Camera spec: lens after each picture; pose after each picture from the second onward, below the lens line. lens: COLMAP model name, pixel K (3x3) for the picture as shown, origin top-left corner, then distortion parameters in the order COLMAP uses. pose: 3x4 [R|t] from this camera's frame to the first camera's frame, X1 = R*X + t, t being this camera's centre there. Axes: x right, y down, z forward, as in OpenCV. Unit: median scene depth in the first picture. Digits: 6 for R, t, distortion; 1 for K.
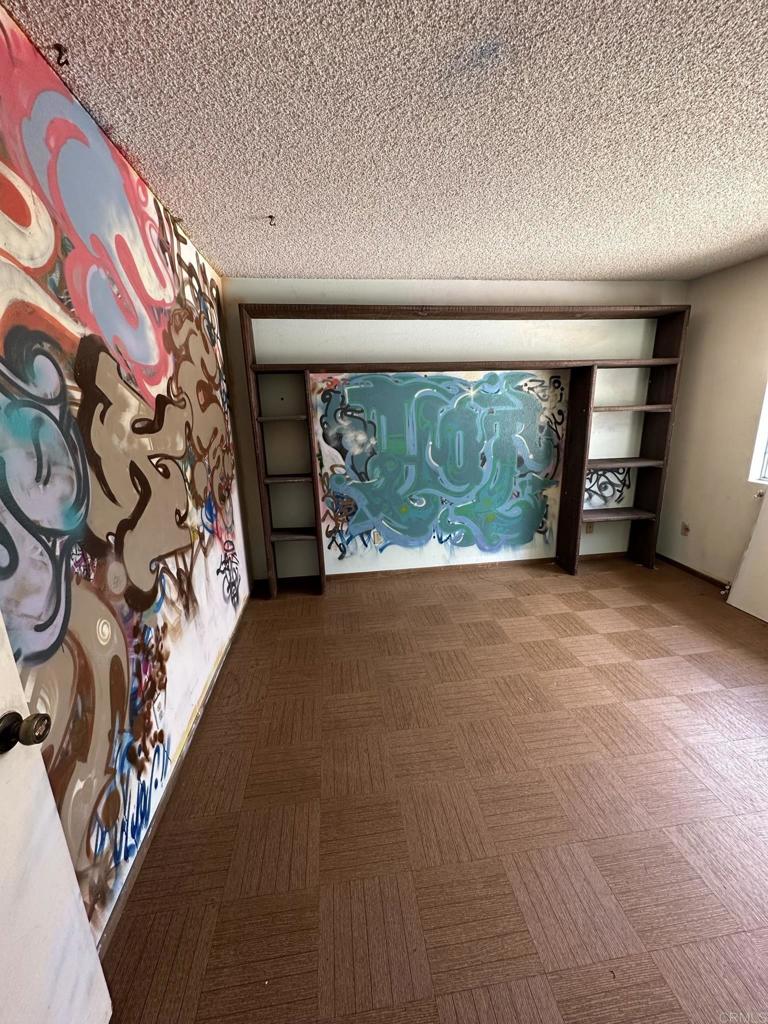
lens RADIAL K [[406.9, 0, 383.4], [0, 406.9, 510.9], [0, 0, 1]] dist [-0.001923, 0.000438]
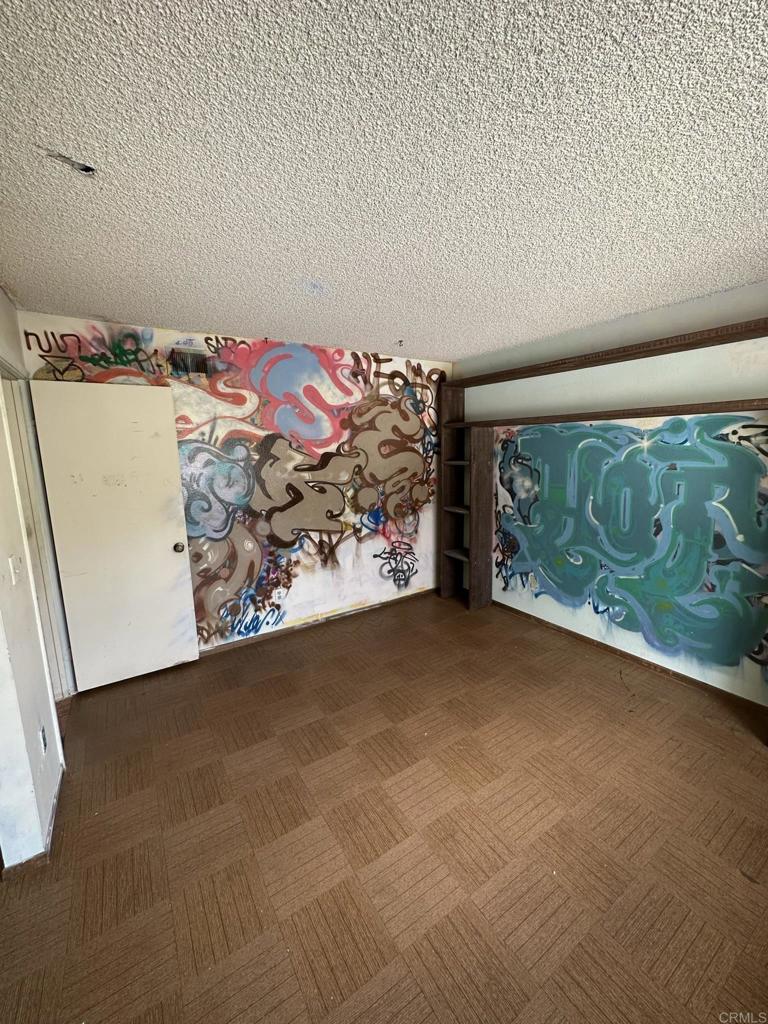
lens RADIAL K [[406.9, 0, 383.4], [0, 406.9, 510.9], [0, 0, 1]] dist [-0.001923, 0.000438]
pose [[0.434660, 0.162036, -0.885898, 0.722395], [-0.209579, 0.974874, 0.075482, -0.109610], [0.875869, 0.152857, 0.457698, 0.189306]]
